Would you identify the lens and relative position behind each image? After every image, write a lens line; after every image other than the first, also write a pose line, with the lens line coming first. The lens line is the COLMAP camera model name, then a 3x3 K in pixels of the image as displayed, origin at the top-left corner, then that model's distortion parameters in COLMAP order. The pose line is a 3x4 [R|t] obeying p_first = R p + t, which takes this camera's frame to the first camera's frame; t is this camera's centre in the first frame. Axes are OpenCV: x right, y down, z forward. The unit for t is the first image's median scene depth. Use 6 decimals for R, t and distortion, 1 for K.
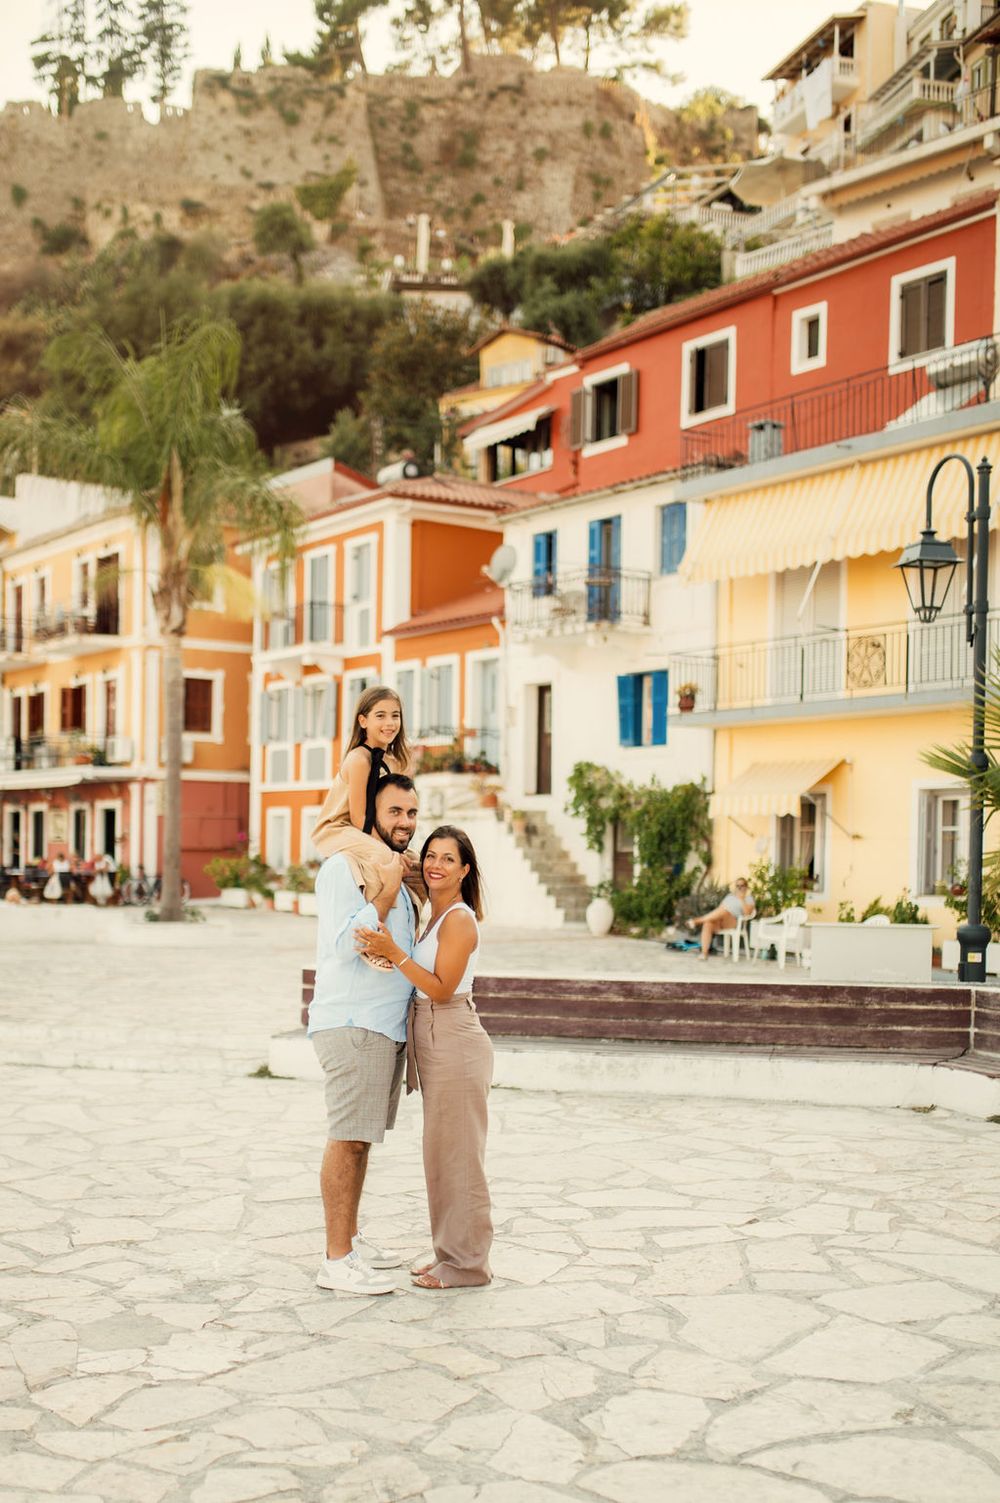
lens RADIAL K [[1787.5, 0, 393.5], [0, 1787.5, 899.8], [0, 0, 1]] dist [-0.014950, -0.006720]
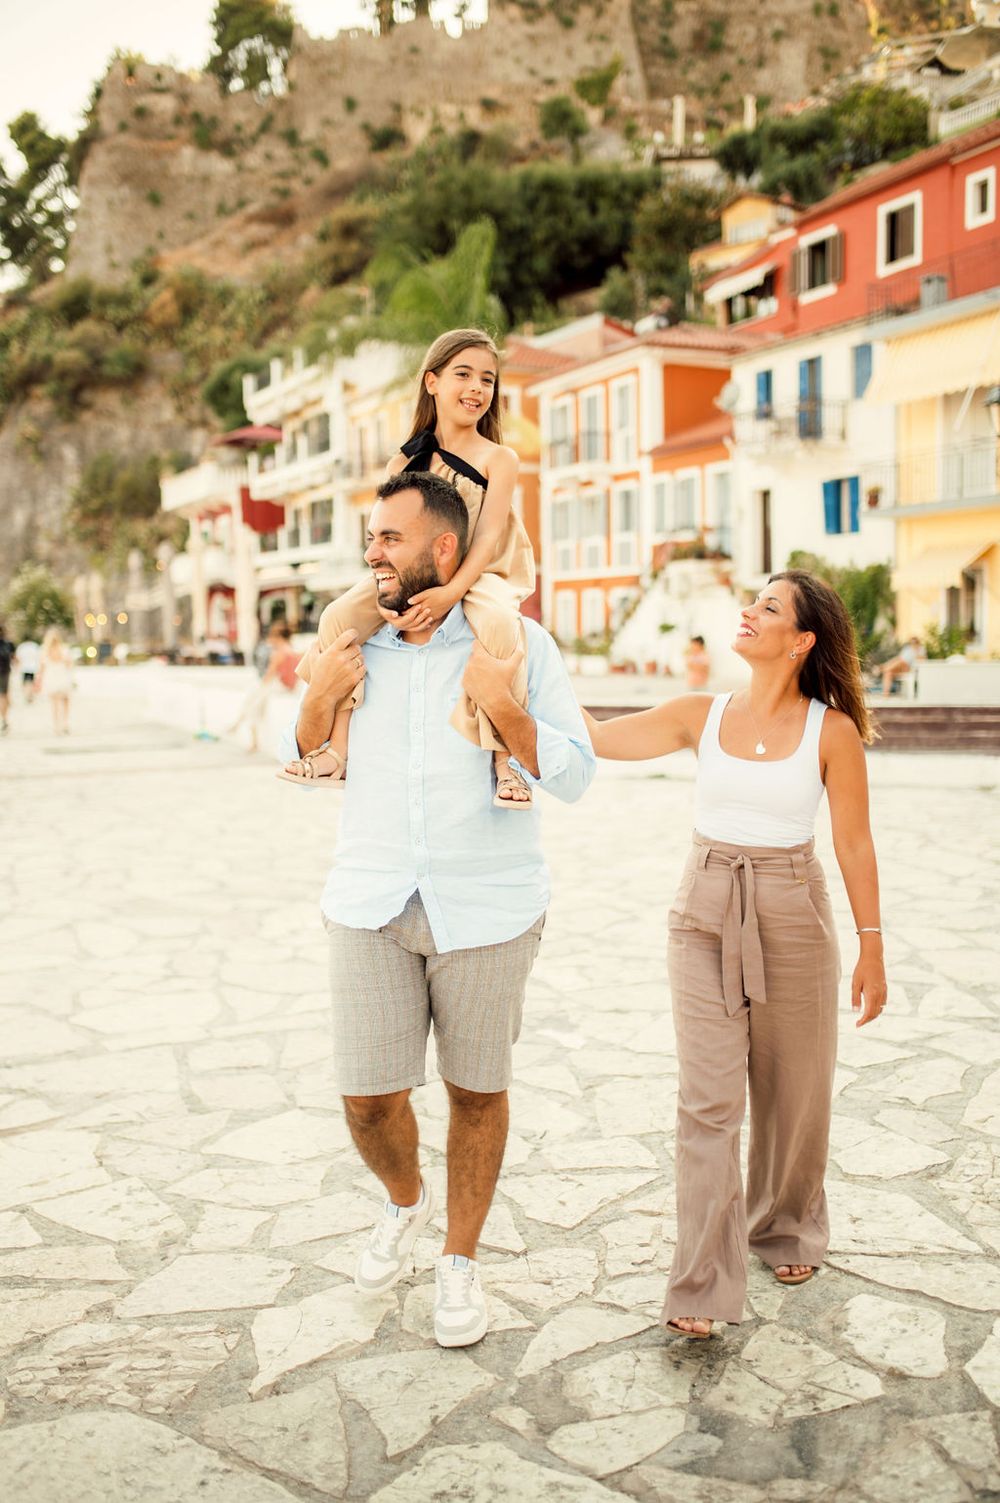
lens RADIAL K [[1469.7, 0, 497.9], [0, 1469.7, 726.0], [0, 0, 1]] dist [-0.003873, 0.003726]
pose [[0.992584, -0.022959, -0.119372, 0.011710], [0.027777, 0.998859, 0.038855, 0.002417], [0.118344, -0.041883, 0.992089, -0.061181]]
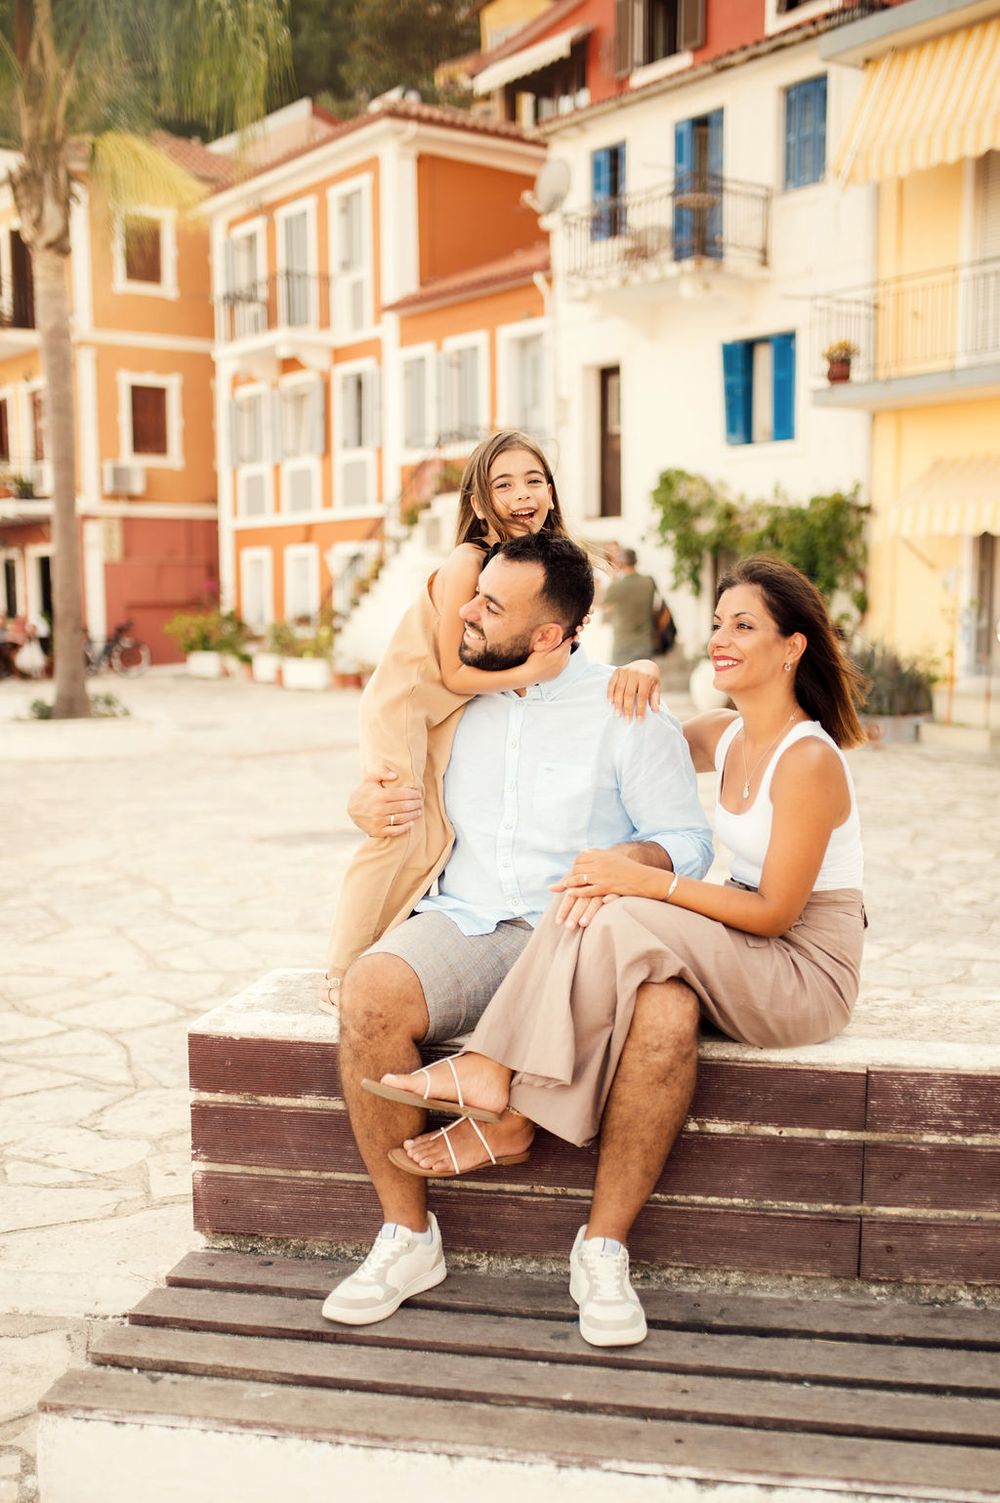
lens RADIAL K [[1711.1, 0, 502.0], [0, 1711.1, 848.4], [0, 0, 1]] dist [-0.015498, -0.020095]
pose [[0.997643, -0.030362, 0.061541, -0.006203], [0.023045, 0.992947, 0.116299, -0.005367], [-0.064638, -0.114606, 0.991306, 0.226322]]
